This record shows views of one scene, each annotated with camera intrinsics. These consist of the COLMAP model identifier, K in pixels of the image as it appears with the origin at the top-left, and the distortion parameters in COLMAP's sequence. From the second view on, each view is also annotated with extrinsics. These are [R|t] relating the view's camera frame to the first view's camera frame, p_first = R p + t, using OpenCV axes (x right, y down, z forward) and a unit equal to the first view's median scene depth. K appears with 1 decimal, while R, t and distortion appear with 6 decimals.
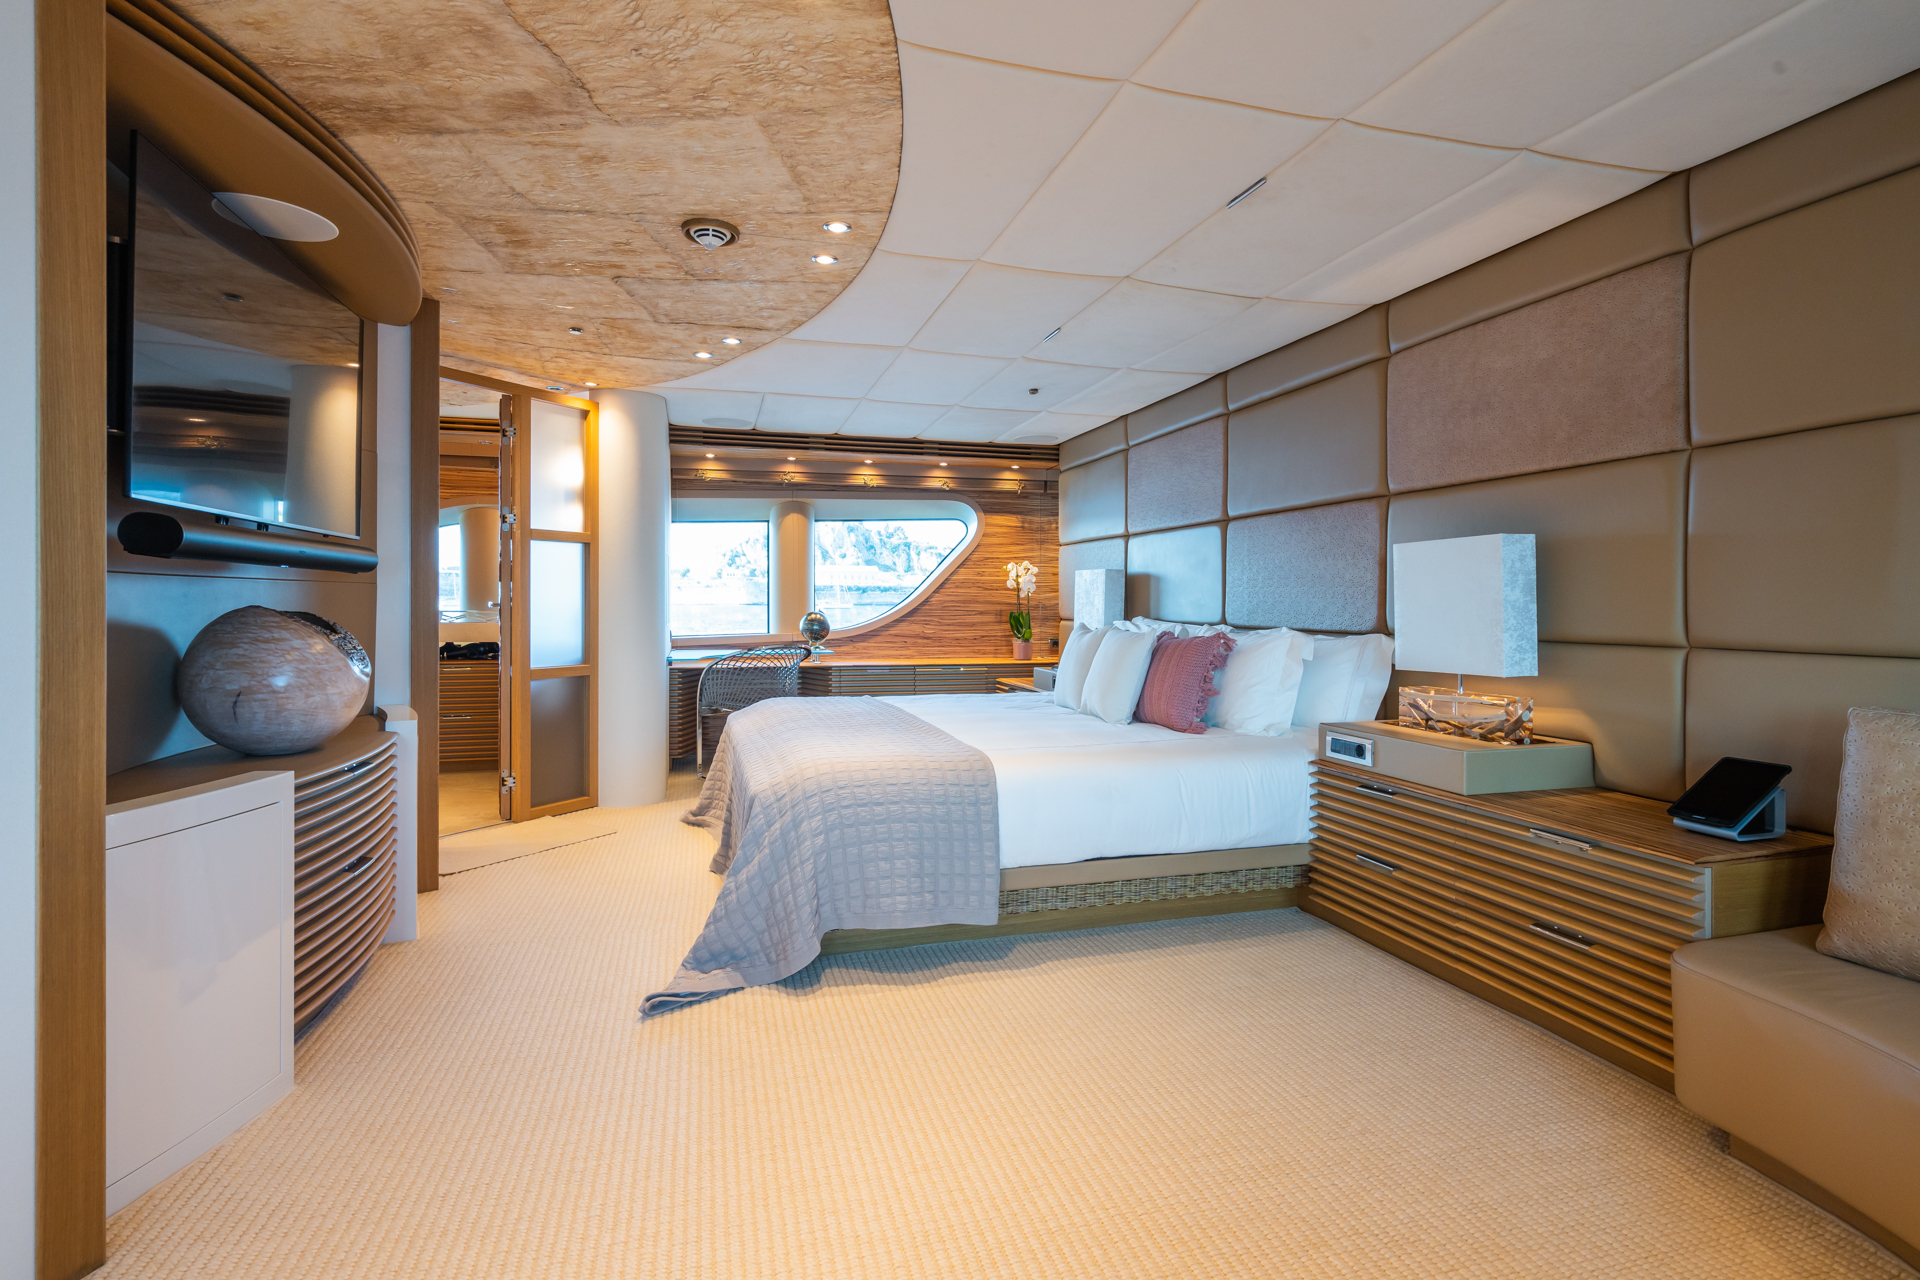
lens RADIAL K [[923.4, 0, 958.2], [0, 923.4, 607.0], [0, 0, 1]] dist [0.001978, 0.000081]
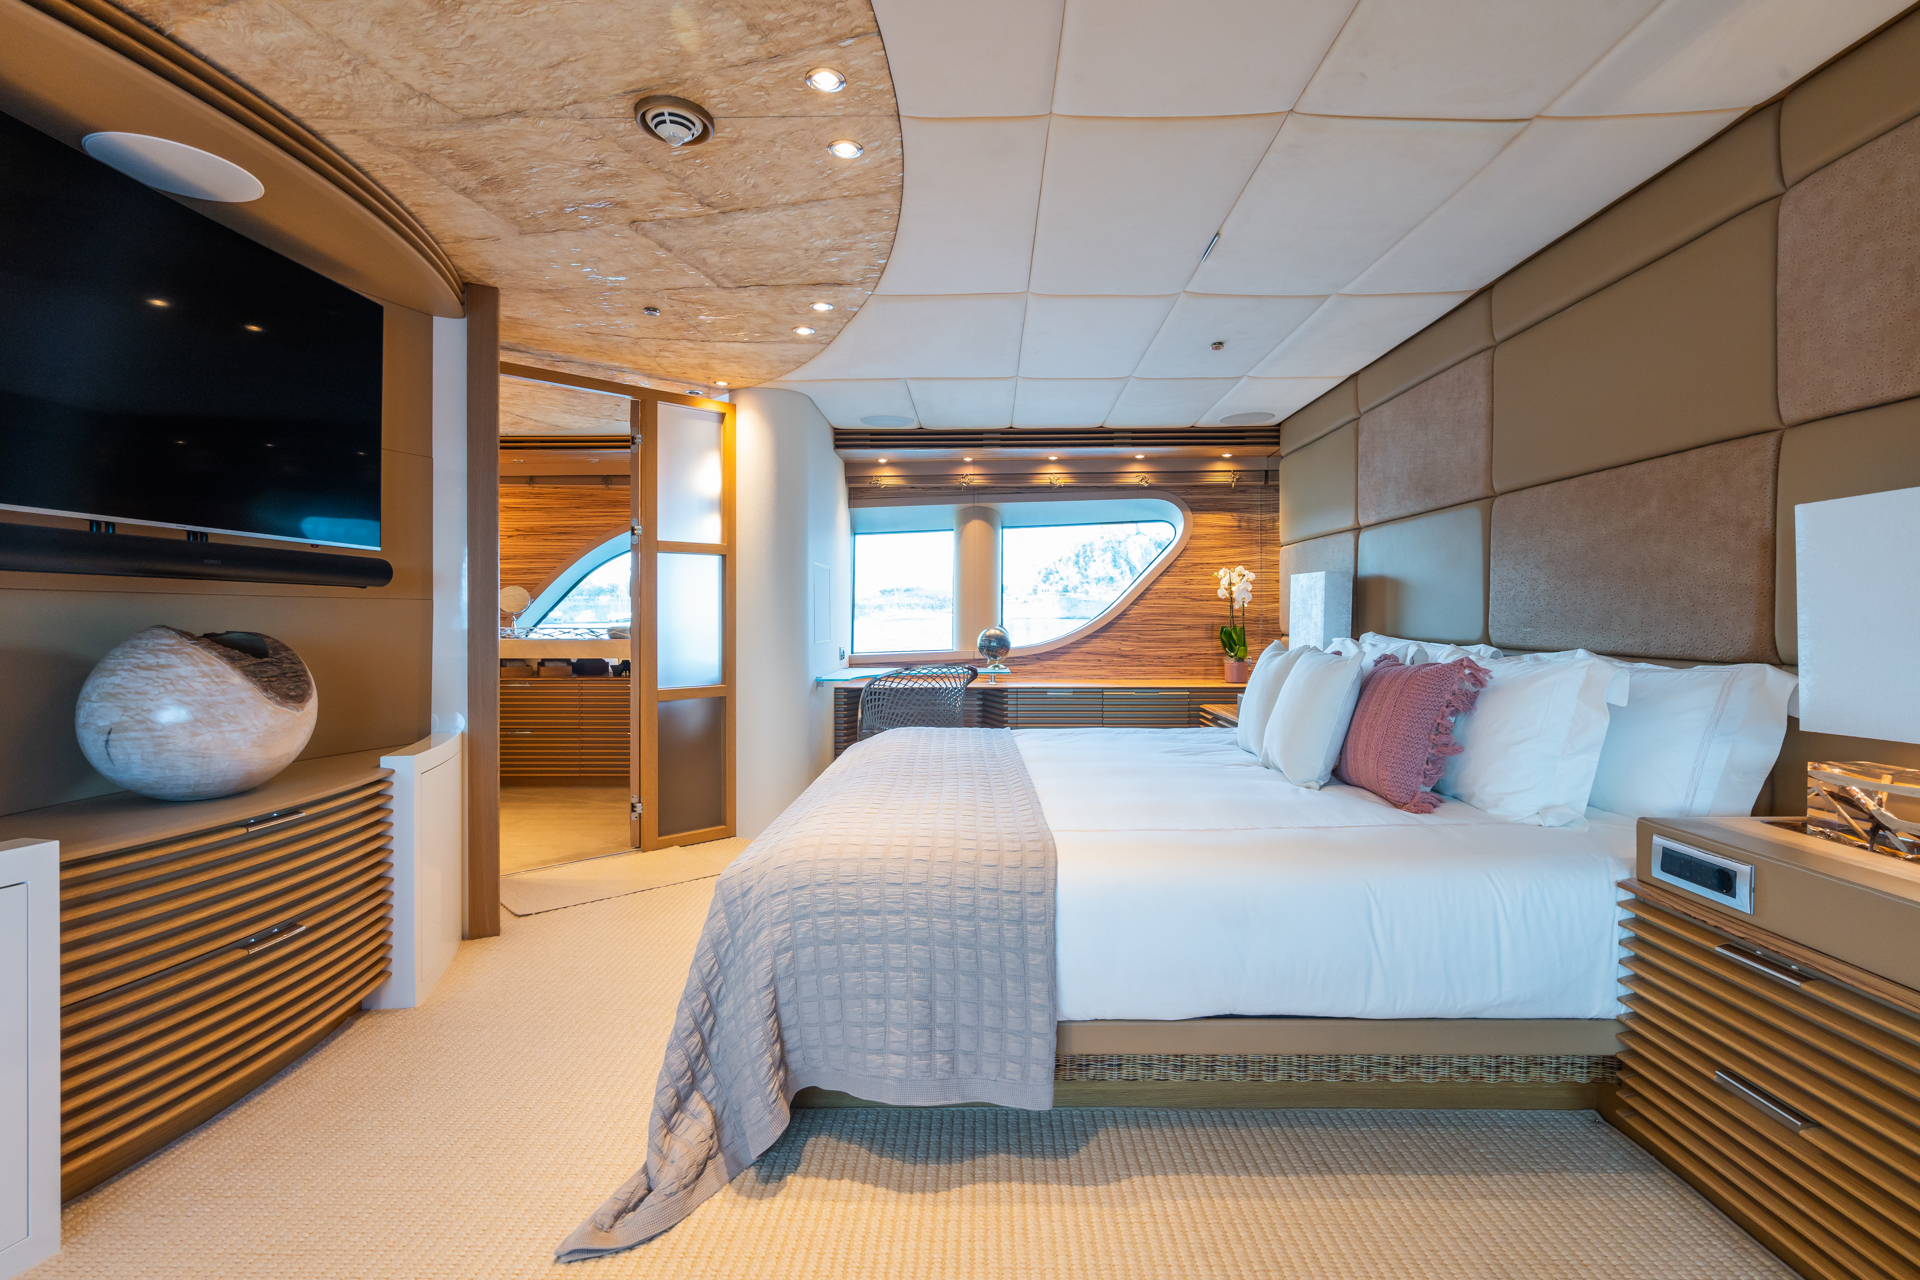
lens RADIAL K [[876.3, 0, 968.9], [0, 876.3, 630.7], [0, 0, 1]] dist [-0.001793, 0.000889]
pose [[0.957543, -0.002341, -0.288280, 0.116401], [0.005652, 0.999927, 0.010651, -0.000635], [0.288234, -0.011828, 0.957487, 0.278956]]
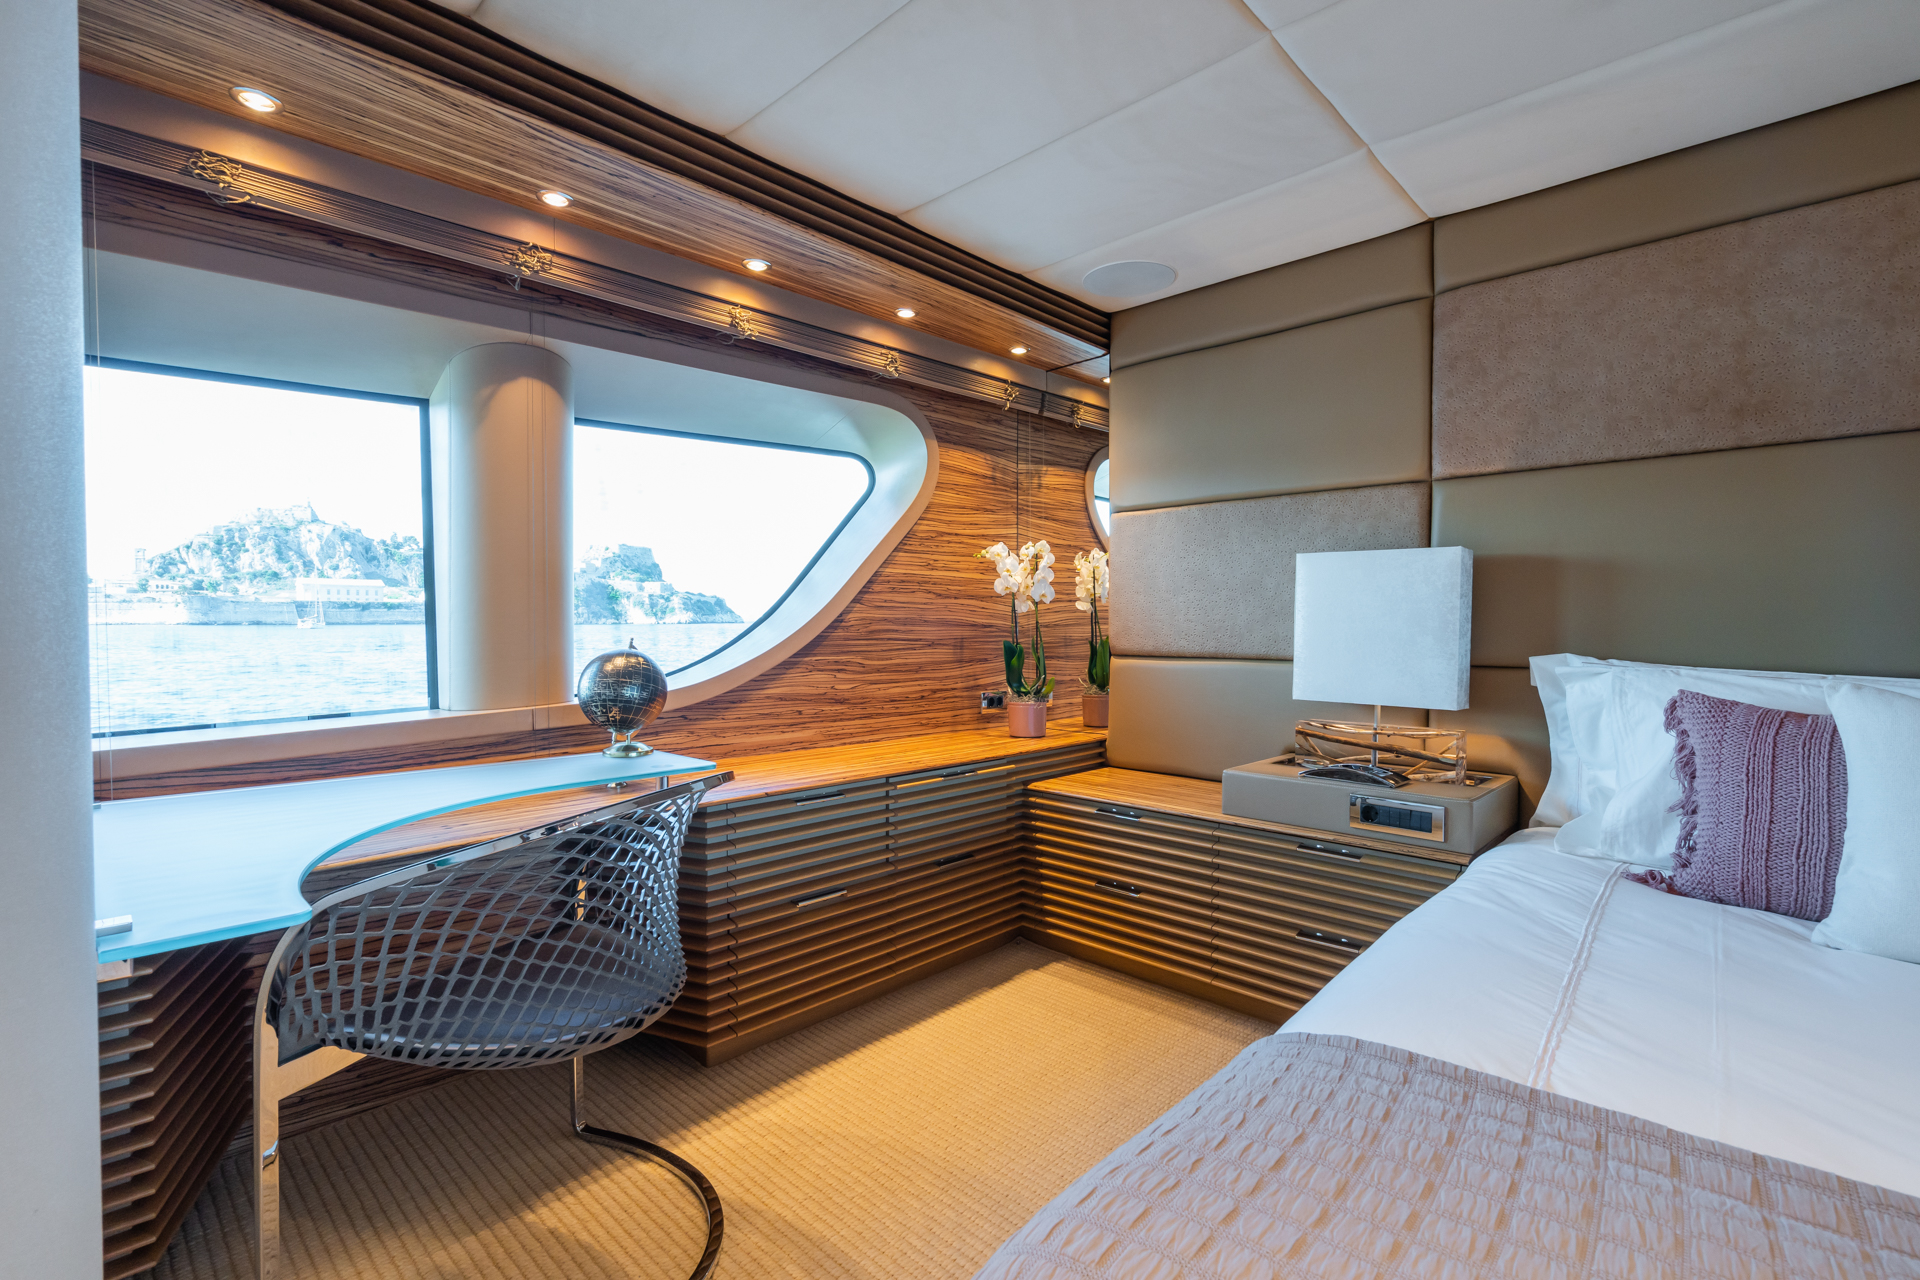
lens RADIAL K [[831.5, 0, 960.0], [0, 831.5, 640.0], [0, 0, 1]] dist [-0.034535, 0.000057]
pose [[0.858214, -0.005215, 0.513265, -0.342787], [-0.002815, 0.999886, 0.014865, -0.004589], [-0.513284, -0.014202, 0.858101, 1.102094]]
